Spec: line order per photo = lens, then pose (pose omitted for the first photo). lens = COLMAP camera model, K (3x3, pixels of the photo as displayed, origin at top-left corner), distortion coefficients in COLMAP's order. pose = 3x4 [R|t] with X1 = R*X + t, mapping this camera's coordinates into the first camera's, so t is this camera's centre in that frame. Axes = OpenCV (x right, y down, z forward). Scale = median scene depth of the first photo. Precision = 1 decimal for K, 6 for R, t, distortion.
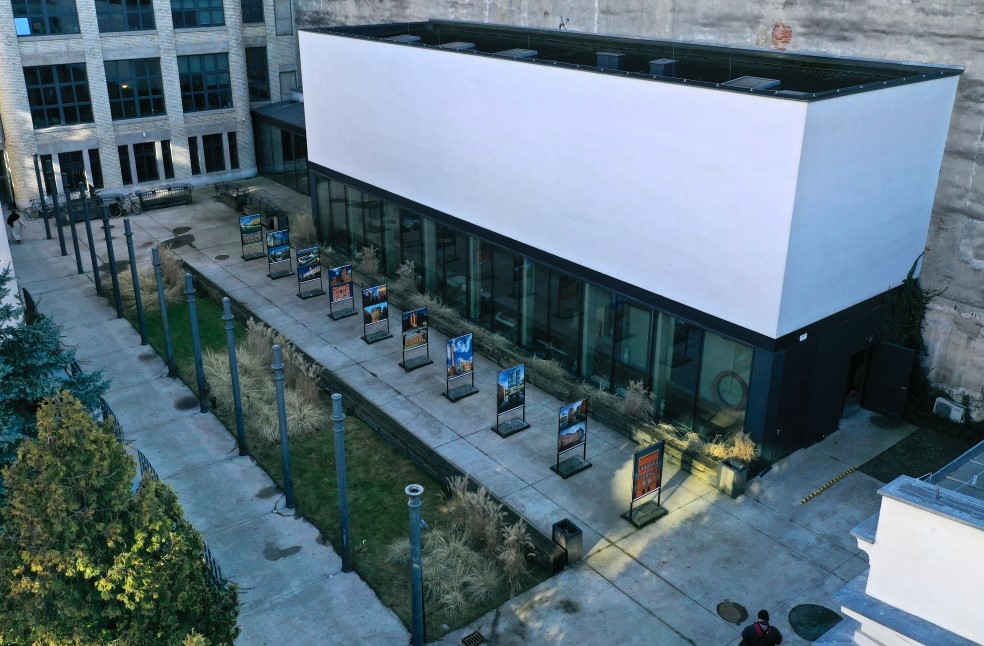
lens RADIAL K [[873.2, 0, 476.7], [0, 873.2, 261.7], [0, 0, 1]] dist [-0.009864, -0.009448]
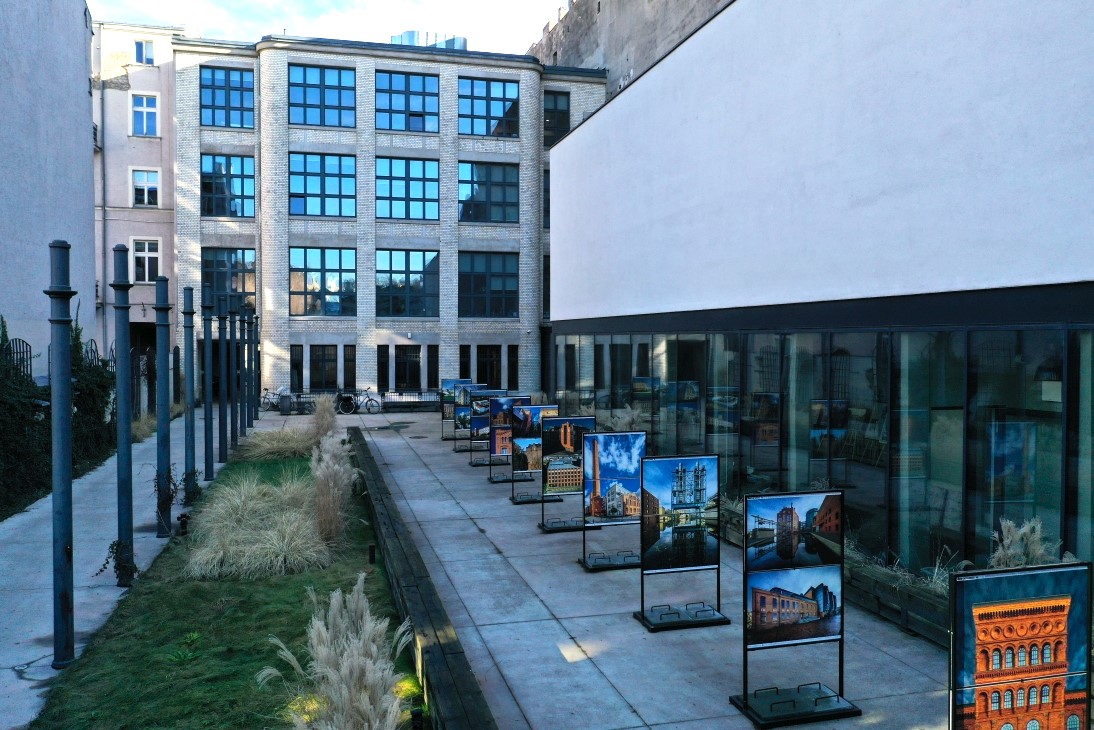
lens RADIAL K [[868.5, 0, 555.8], [0, 868.5, 364.0], [0, 0, 1]] dist [0.001076, -0.001329]
pose [[0.926932, 0.012896, -0.375008, 0.075160], [-0.128722, 0.949691, -0.285513, 0.110816], [0.352460, 0.312923, 0.881959, 0.321423]]
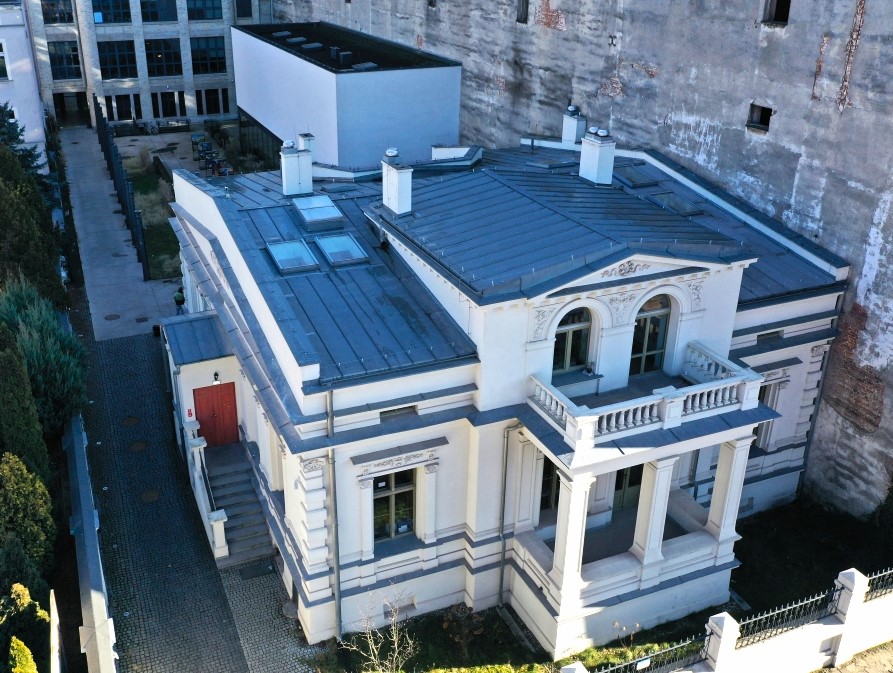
lens RADIAL K [[891.0, 0, 442.9], [0, 891.0, 338.0], [0, 0, 1]] dist [-0.061355, 0.000000]
pose [[0.972072, 0.112864, -0.205762, 0.518766], [-0.092703, 0.990126, 0.105148, 0.098589], [0.215598, -0.083137, 0.972937, -0.529097]]
